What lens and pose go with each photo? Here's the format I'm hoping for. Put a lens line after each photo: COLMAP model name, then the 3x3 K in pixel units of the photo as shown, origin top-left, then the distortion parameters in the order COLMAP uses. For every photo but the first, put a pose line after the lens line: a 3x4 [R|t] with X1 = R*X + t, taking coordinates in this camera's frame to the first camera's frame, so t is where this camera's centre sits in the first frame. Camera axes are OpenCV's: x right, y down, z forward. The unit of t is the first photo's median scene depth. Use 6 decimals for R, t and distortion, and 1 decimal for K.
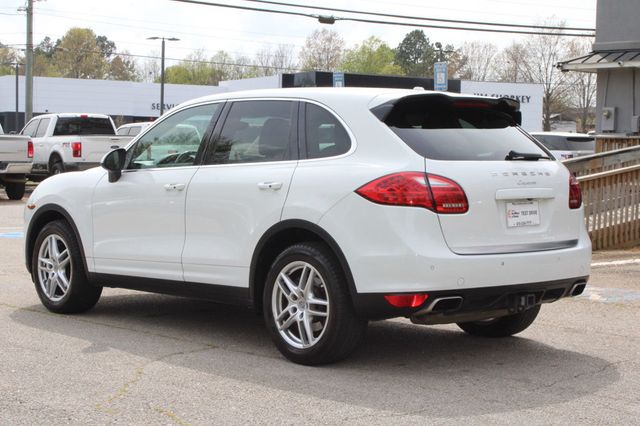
lens RADIAL K [[1178.0, 0, 320.0], [0, 1178.0, 213.0], [0, 0, 1]] dist [0.022917, 0.023730]
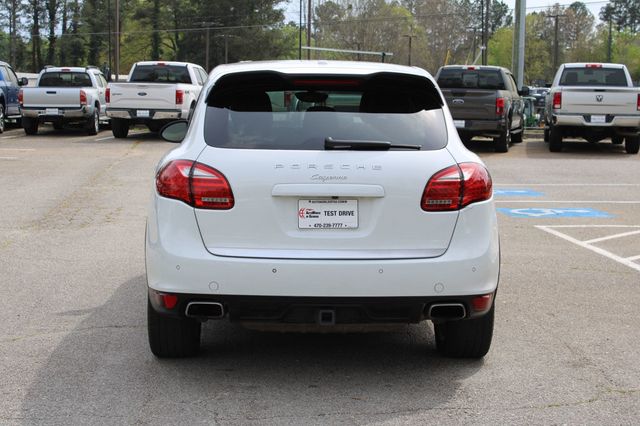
lens RADIAL K [[1178.0, 0, 320.0], [0, 1178.0, 213.0], [0, 0, 1]] dist [0.022917, 0.023730]
pose [[0.765177, 0.069542, -0.640054, 0.568490], [-0.038609, 0.997317, 0.062202, -0.041947], [0.642662, -0.022884, 0.765808, 0.284578]]
